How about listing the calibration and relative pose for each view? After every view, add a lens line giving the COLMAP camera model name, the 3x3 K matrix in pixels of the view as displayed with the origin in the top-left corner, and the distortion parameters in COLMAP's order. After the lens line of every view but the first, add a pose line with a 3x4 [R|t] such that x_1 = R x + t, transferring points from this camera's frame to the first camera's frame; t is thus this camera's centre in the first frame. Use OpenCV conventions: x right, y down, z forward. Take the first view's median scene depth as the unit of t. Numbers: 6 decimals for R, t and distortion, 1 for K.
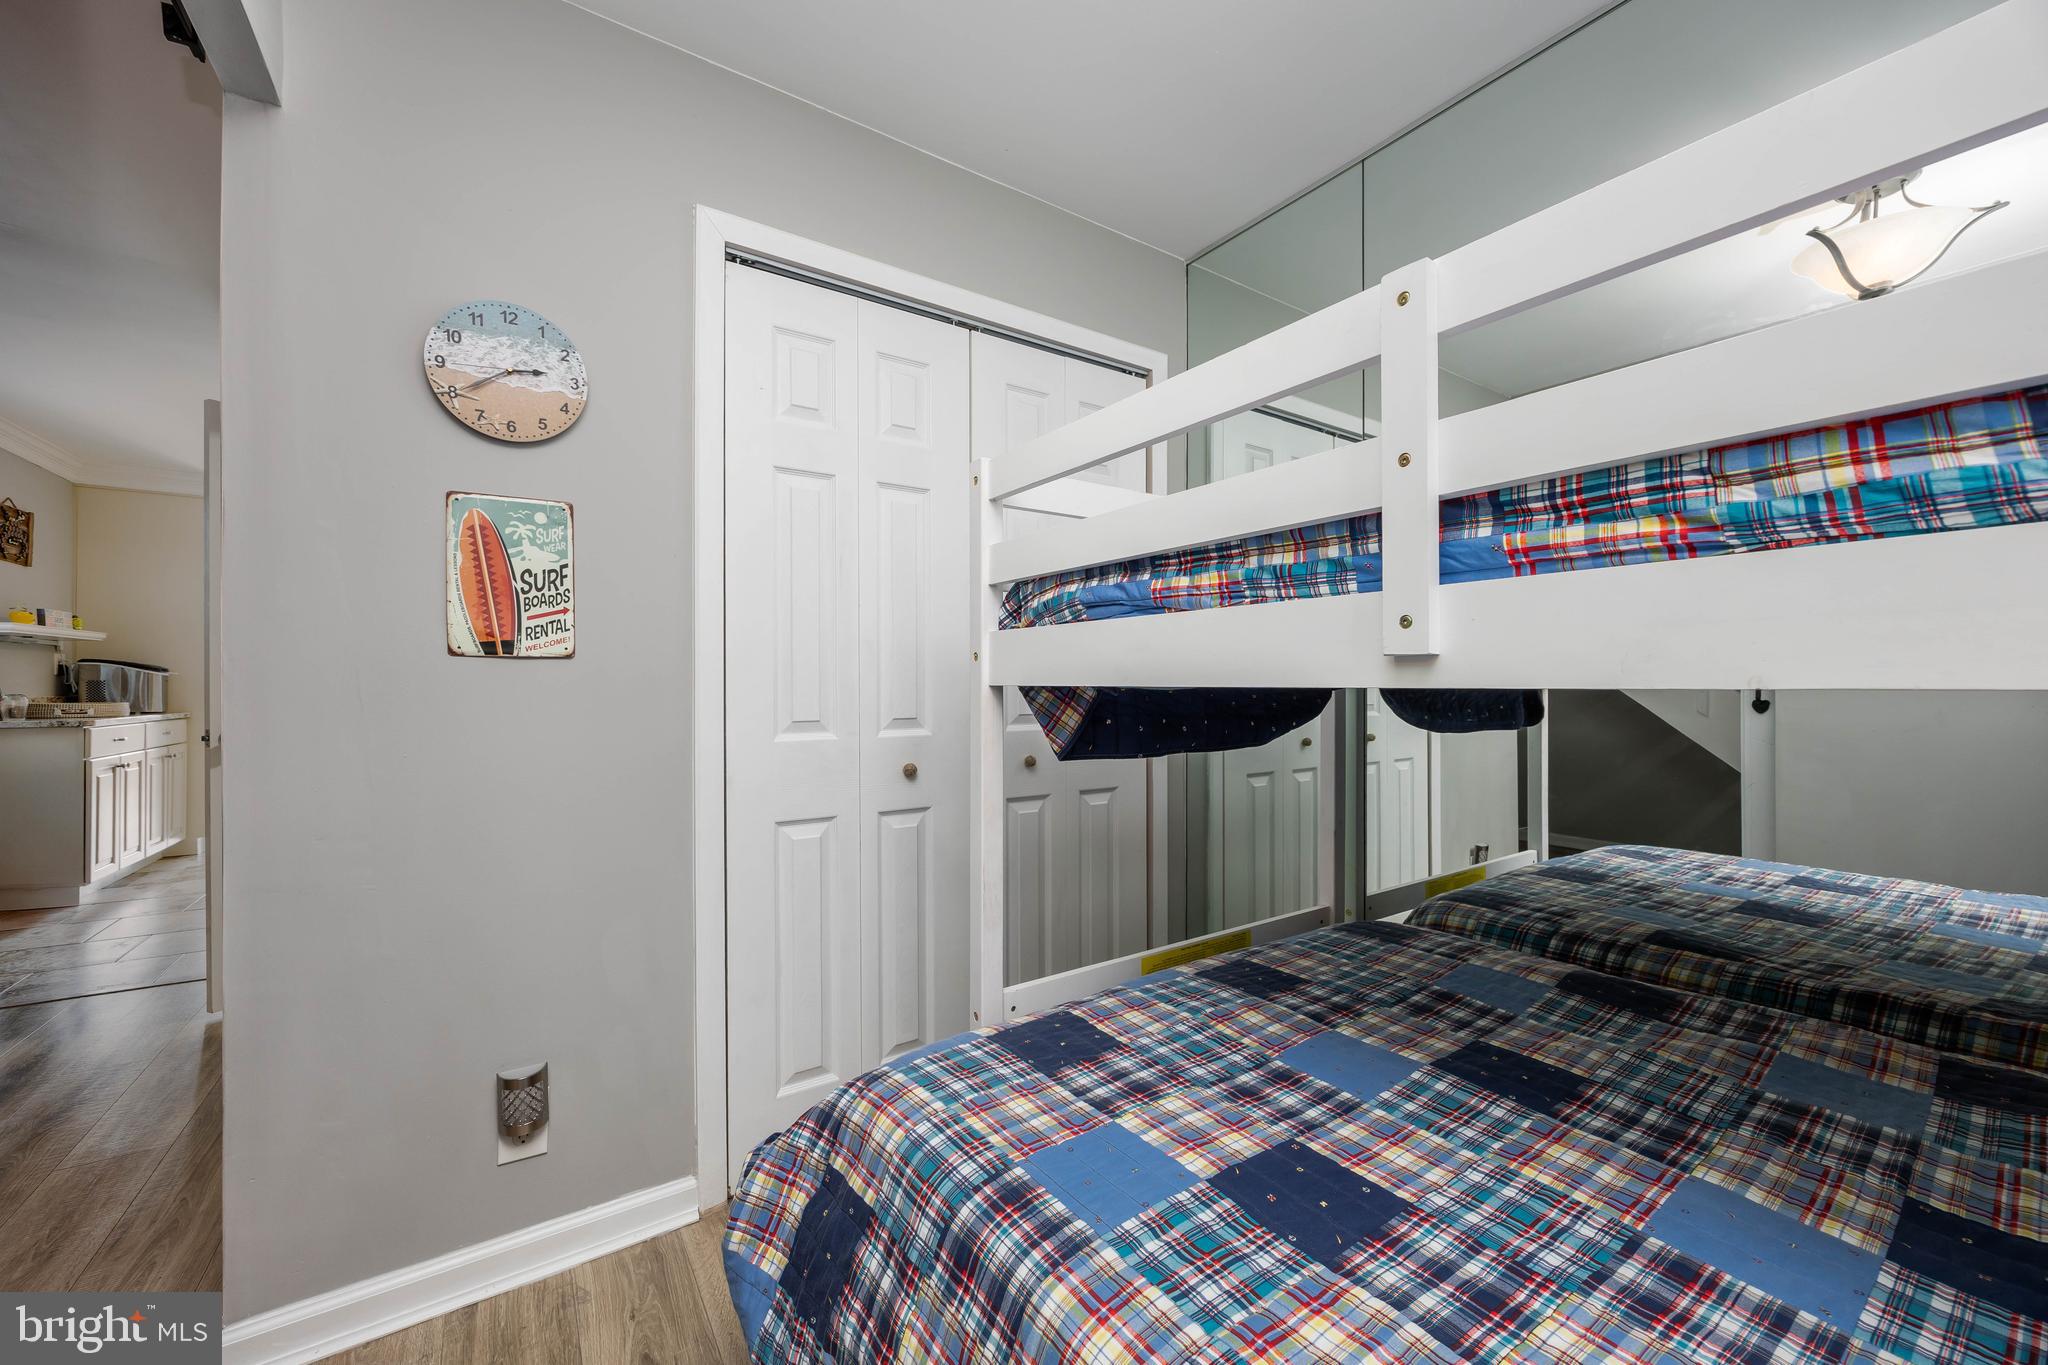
lens RADIAL K [[782.0, 0, 1028.9], [0, 782.0, 684.9], [0, 0, 1]] dist [-0.001582, 0.000025]
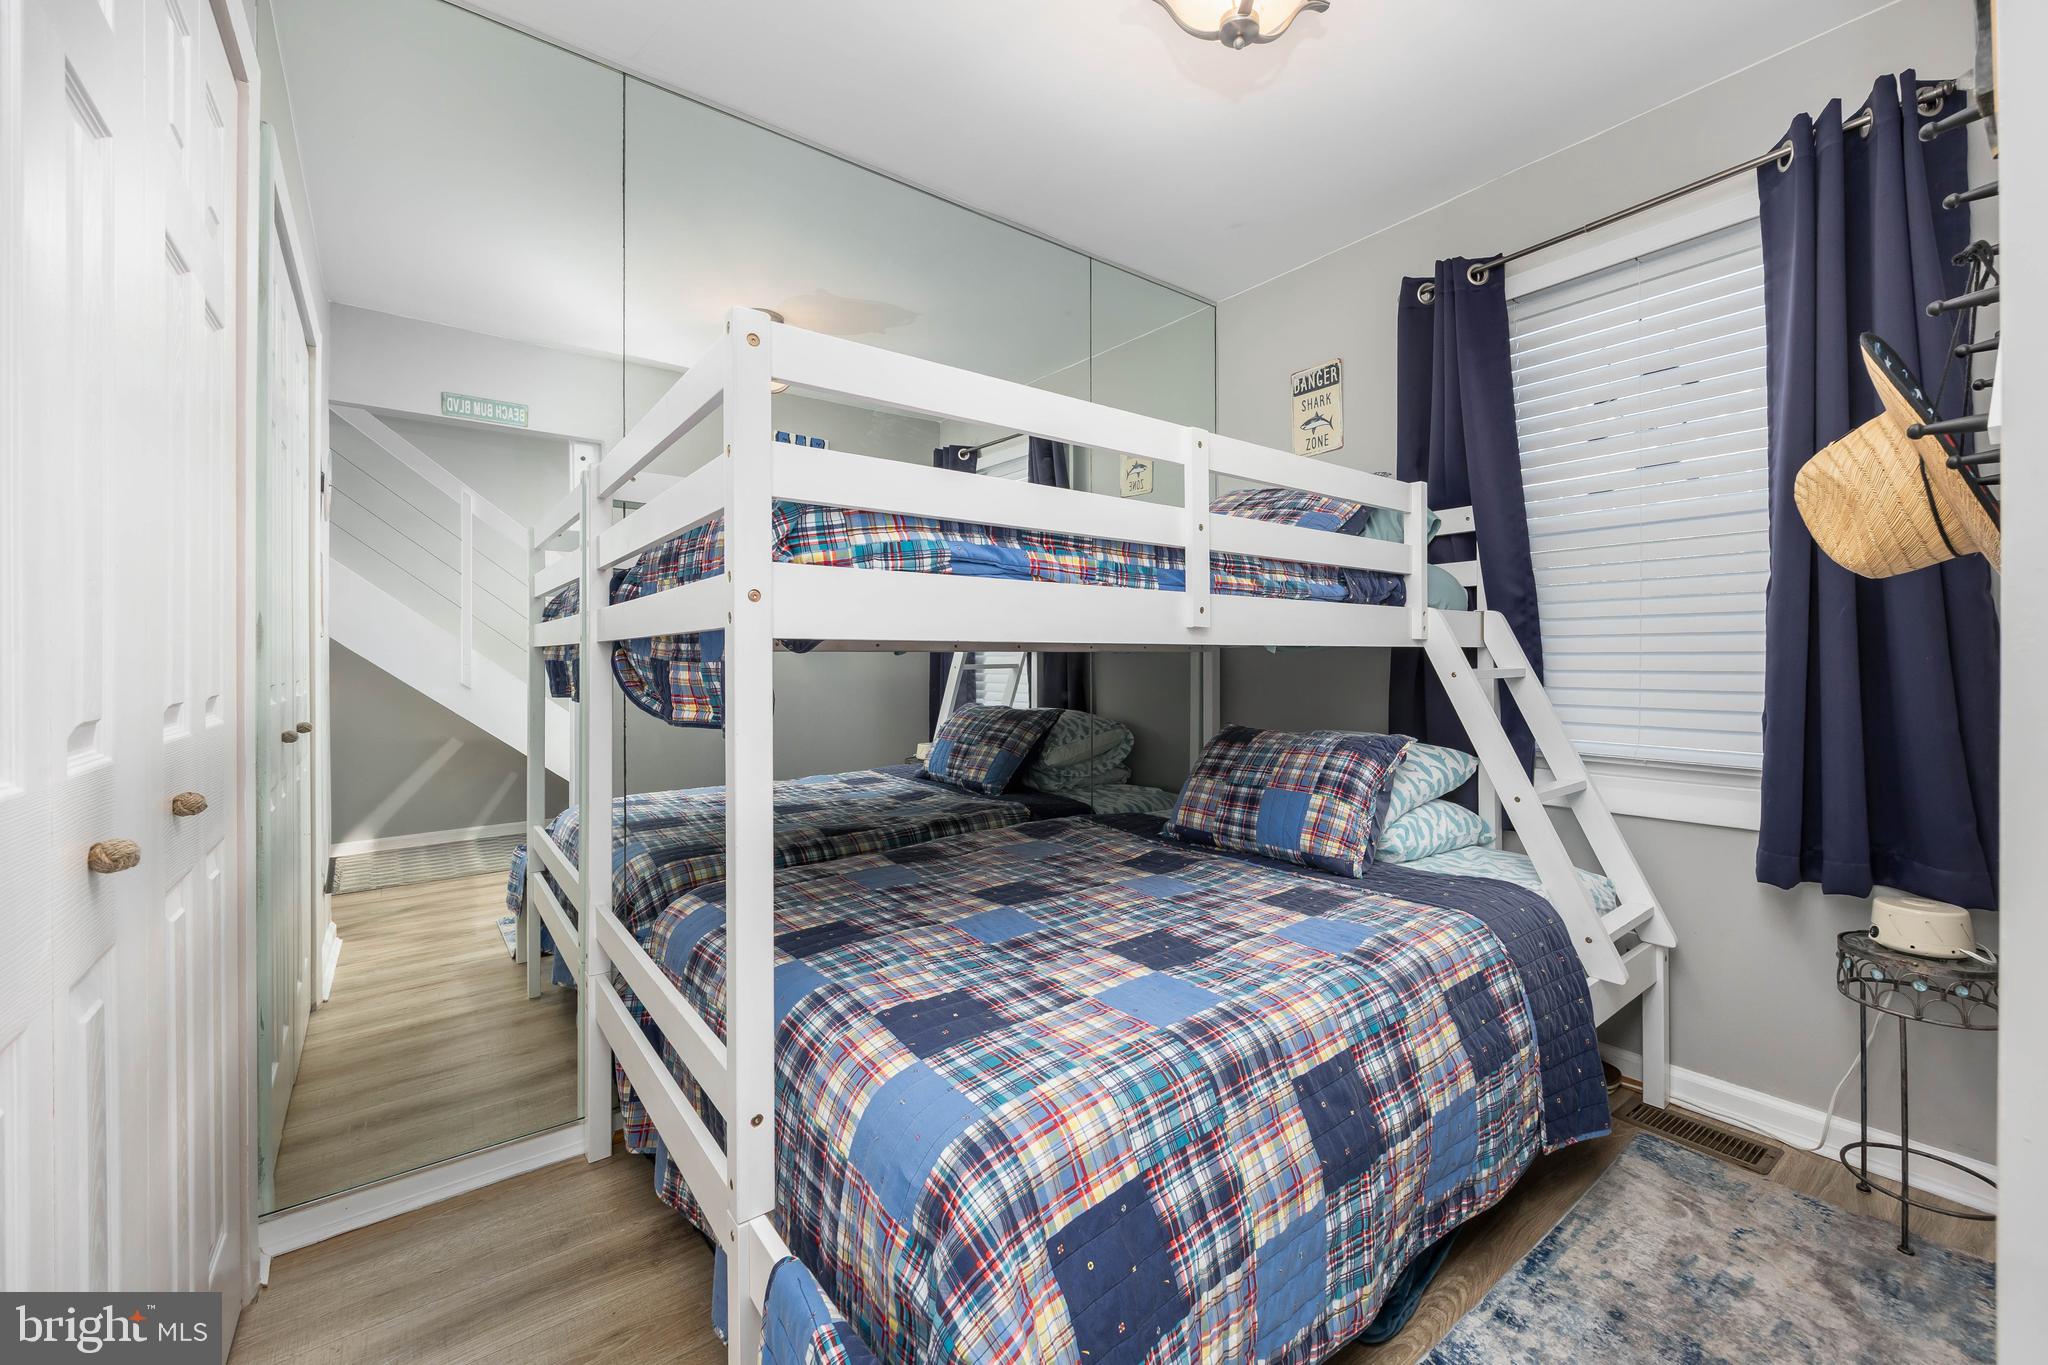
lens RADIAL K [[837.7, 0, 1082.7], [0, 837.7, 656.2], [0, 0, 1]] dist [-0.000668, 0.000010]
pose [[-0.092526, 0.004485, 0.995700, -1.221523], [0.005308, 0.999978, -0.004011, 0.031830], [-0.995696, 0.004914, -0.092547, 1.154230]]
